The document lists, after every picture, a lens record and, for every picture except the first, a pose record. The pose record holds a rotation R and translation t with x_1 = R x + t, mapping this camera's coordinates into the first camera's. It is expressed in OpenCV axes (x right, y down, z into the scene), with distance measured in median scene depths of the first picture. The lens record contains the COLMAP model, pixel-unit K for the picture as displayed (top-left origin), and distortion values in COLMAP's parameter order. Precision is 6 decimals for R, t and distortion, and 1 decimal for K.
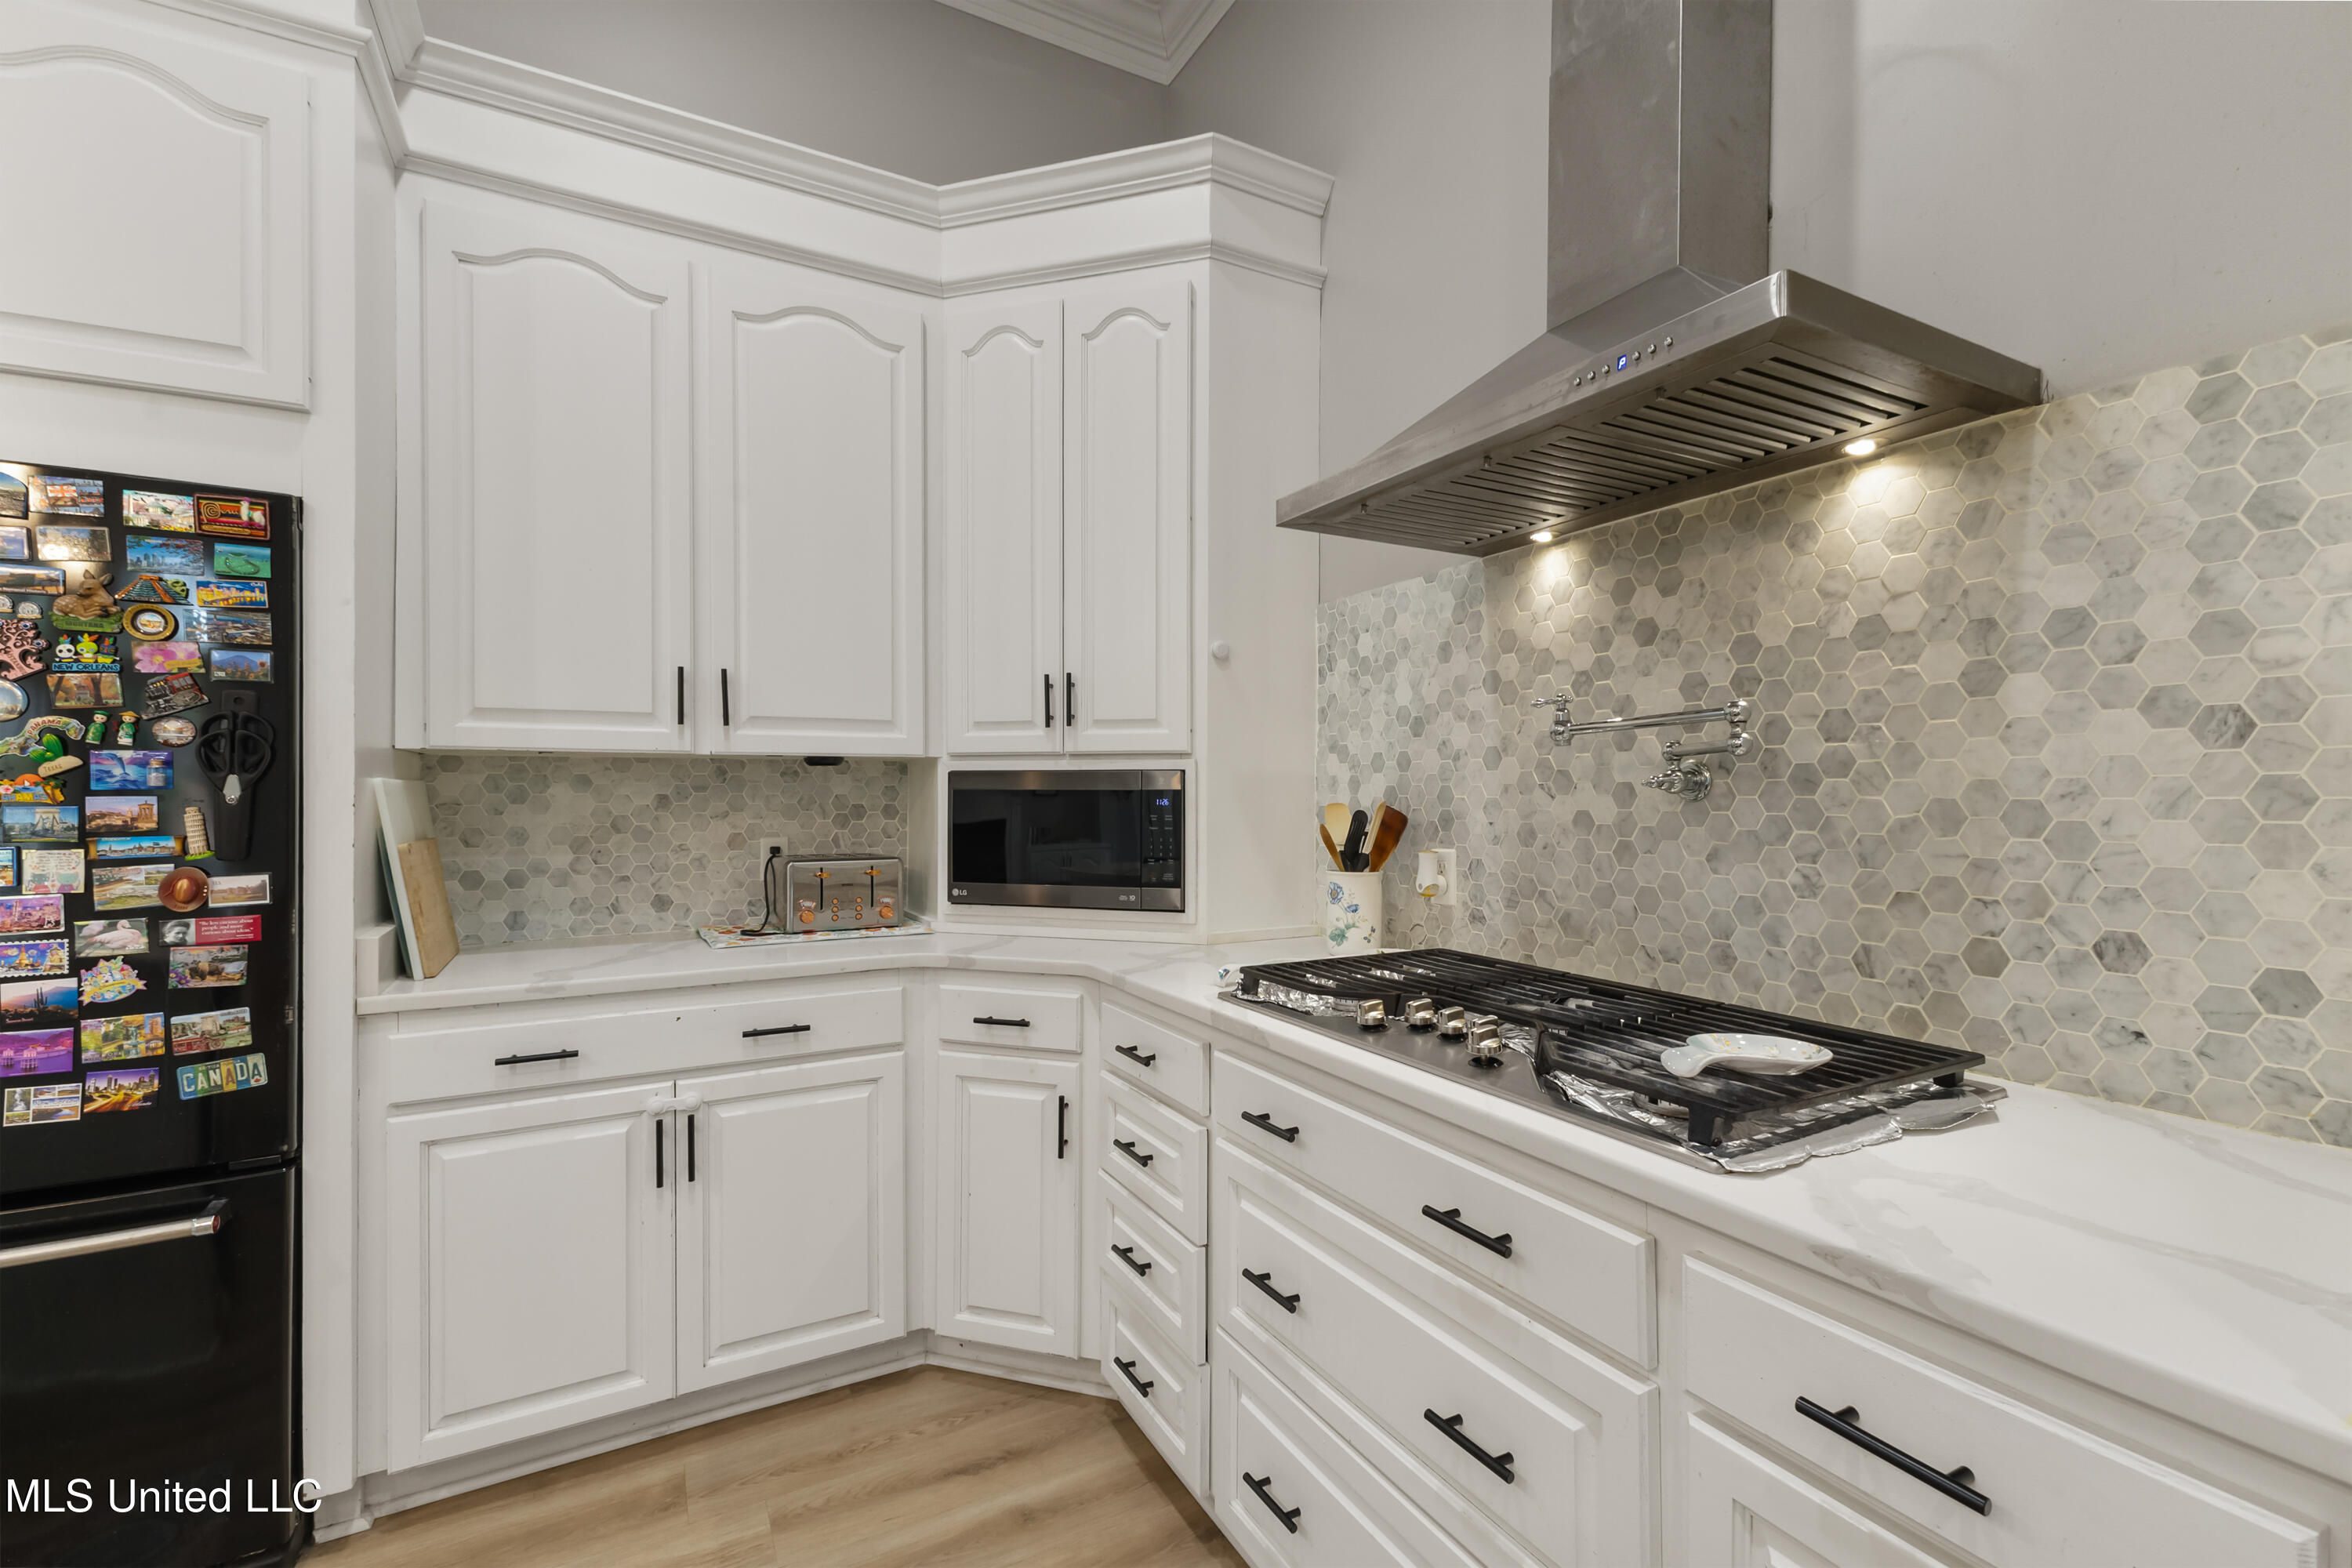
lens RADIAL K [[1021.7, 0, 1188.7], [0, 1021.7, 789.2], [0, 0, 1]] dist [0.013163, -0.002609]
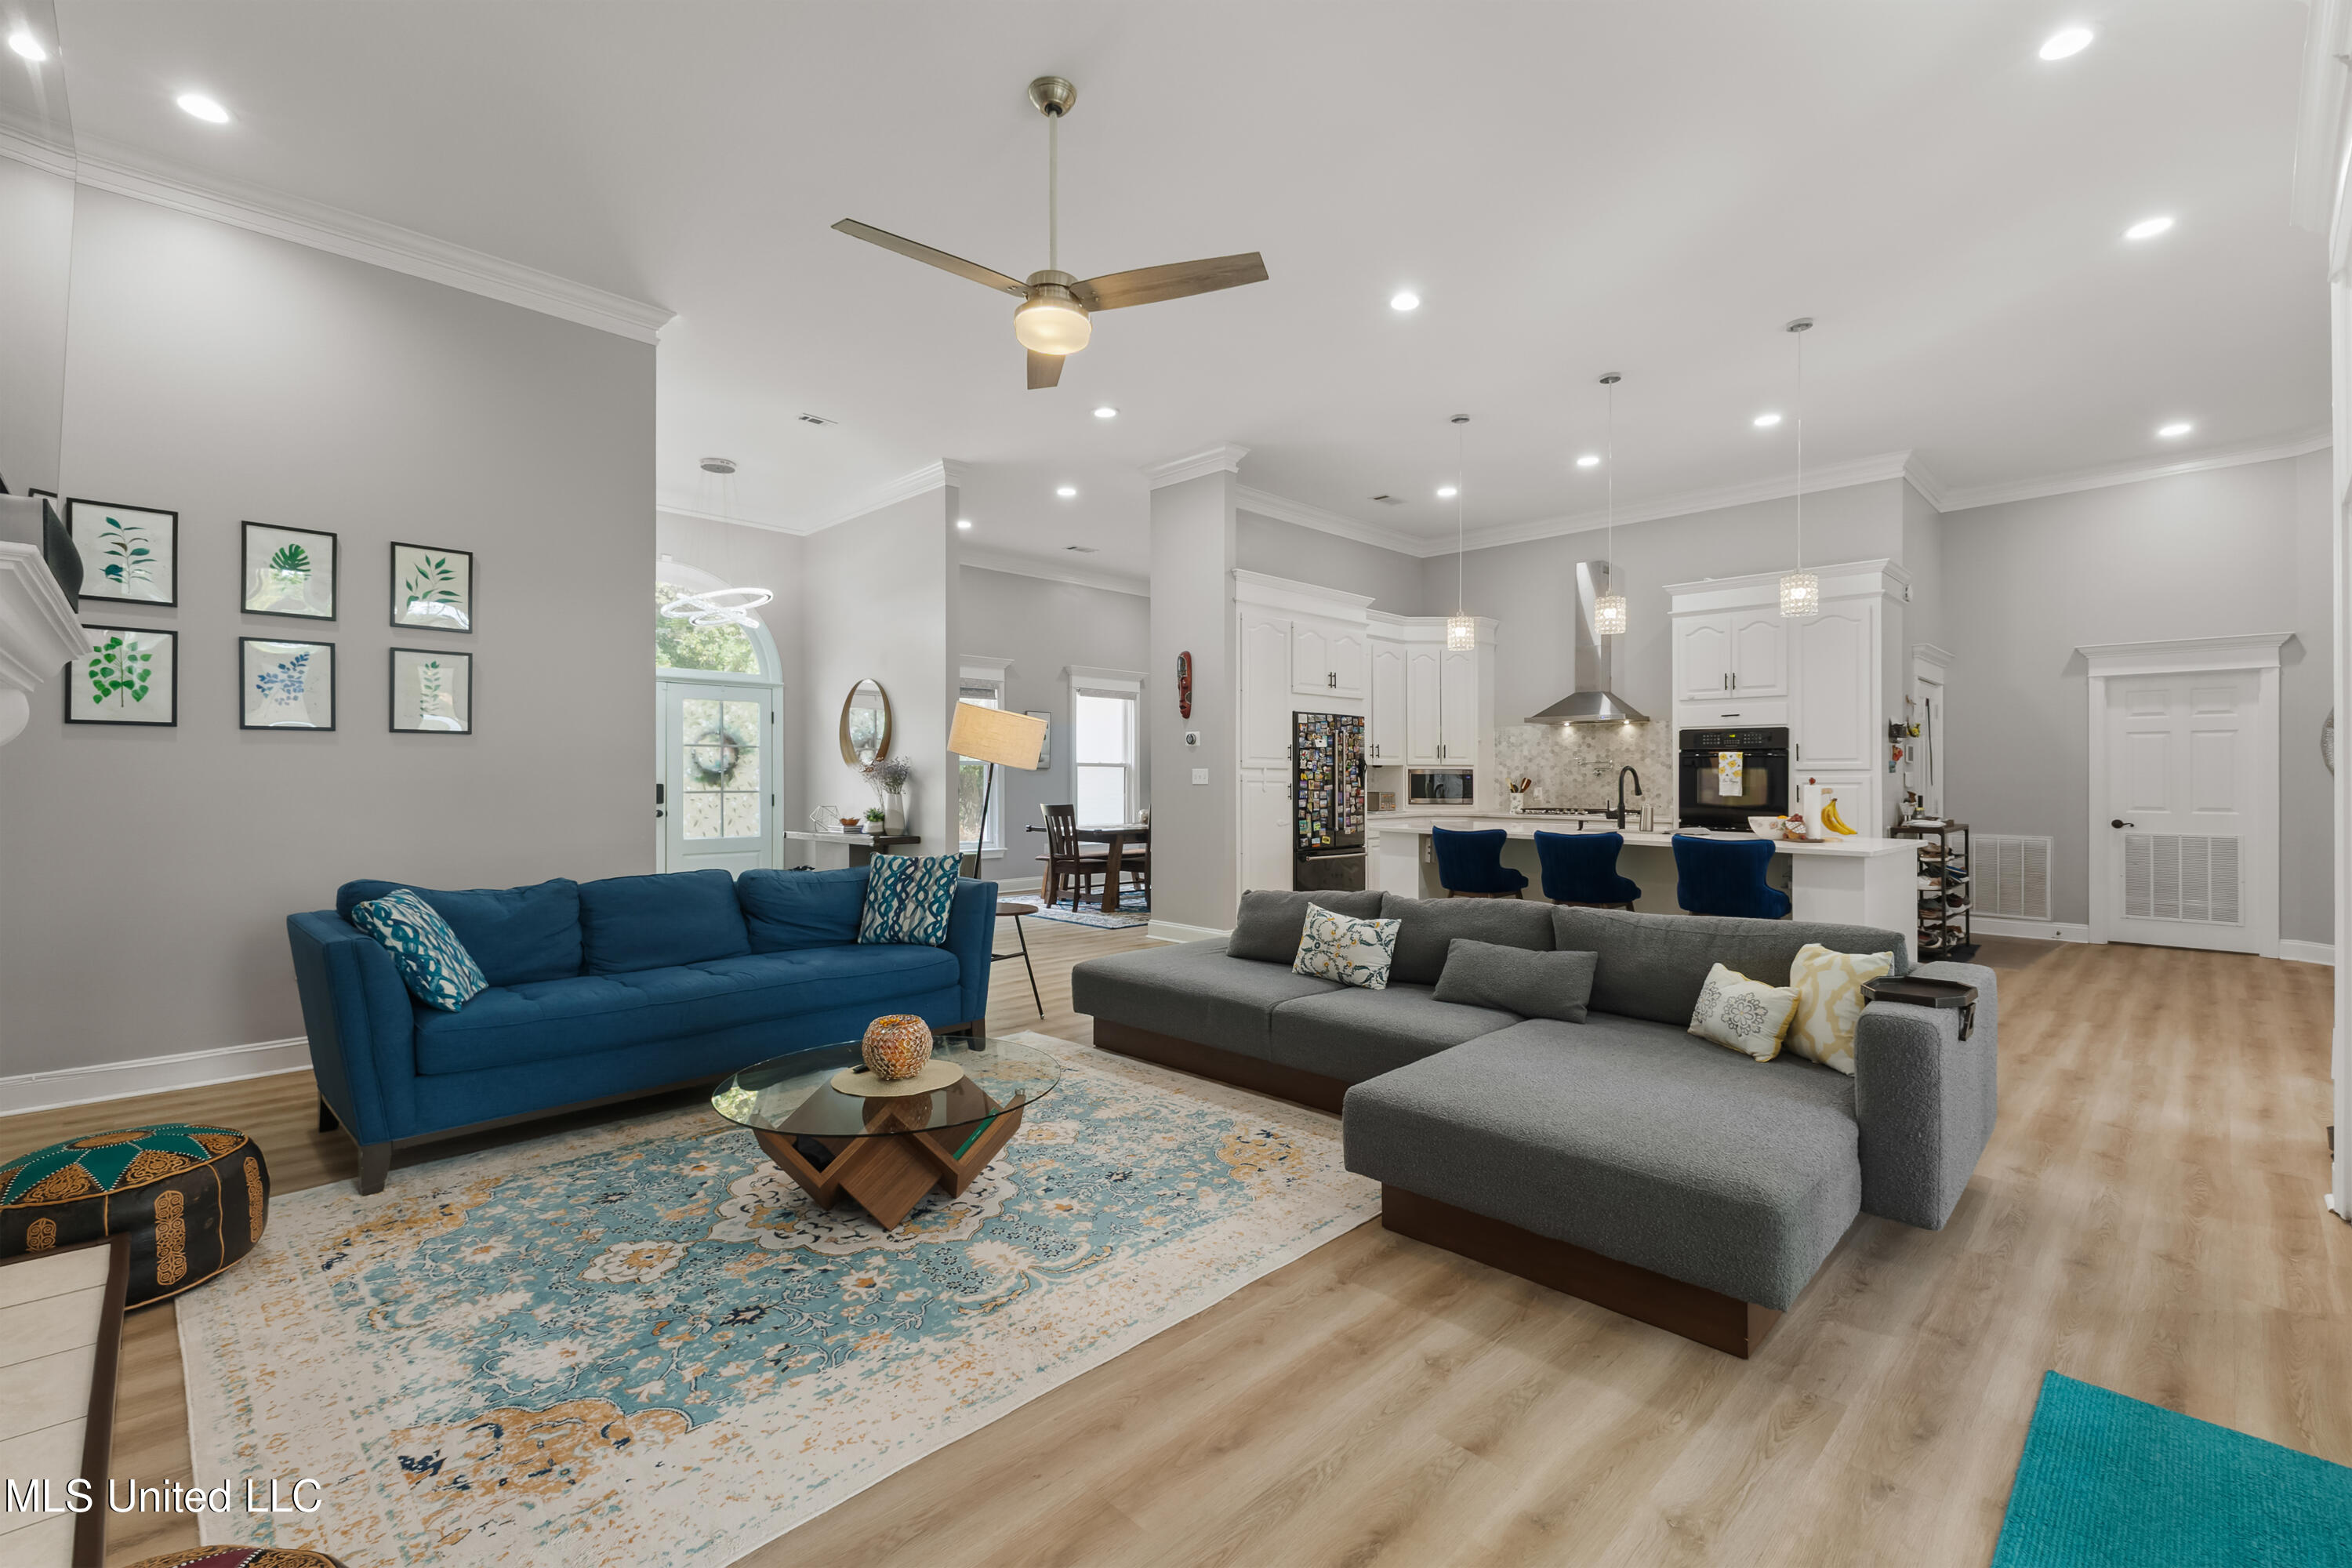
lens RADIAL K [[1021.7, 0, 1194.5], [0, 1021.7, 768.3], [0, 0, 1]] dist [0.013163, -0.002609]
pose [[0.958838, 0.005212, 0.283907, -2.763338], [-0.003049, 0.999963, -0.008060, 0.015411], [-0.283939, 0.006863, 0.958818, -3.221883]]
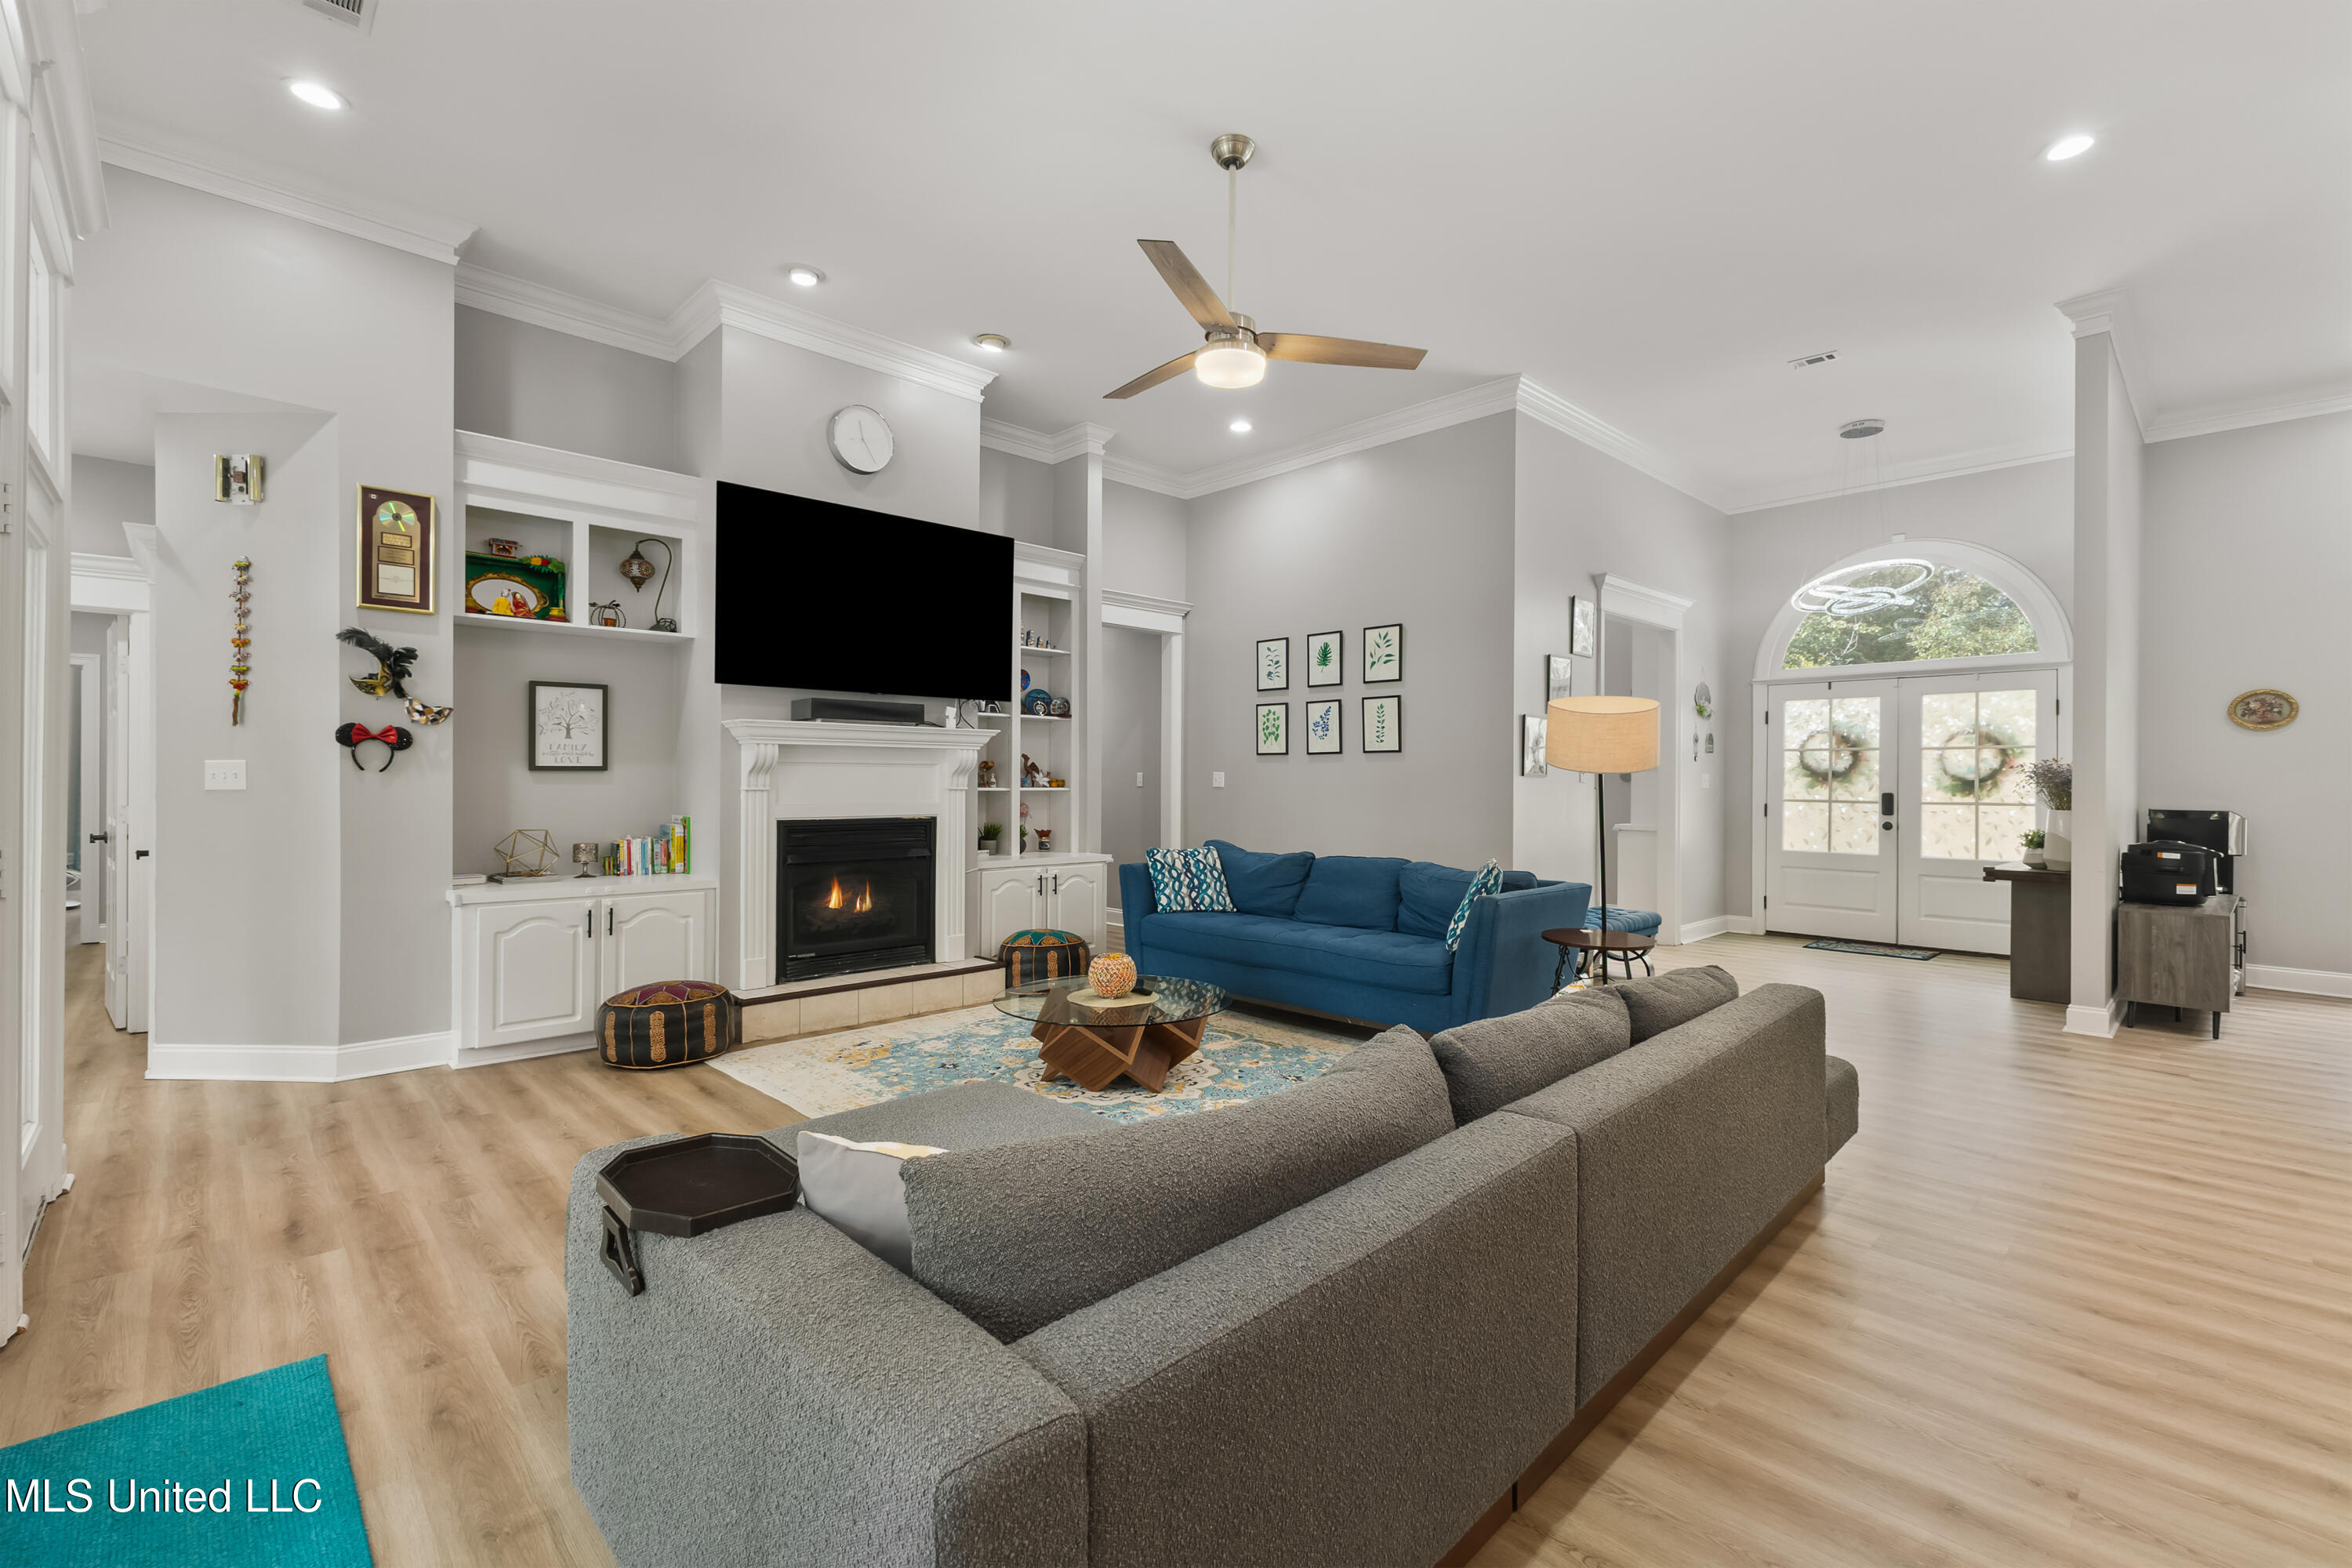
lens RADIAL K [[1021.7, 0, 1176.3], [0, 1021.7, 777.8], [0, 0, 1]] dist [0.013163, -0.002609]
pose [[0.258463, -0.001426, -0.966020, -0.545592], [-0.004081, 0.999988, -0.002568, 0.016971], [0.966012, 0.004606, 0.258454, -1.979051]]
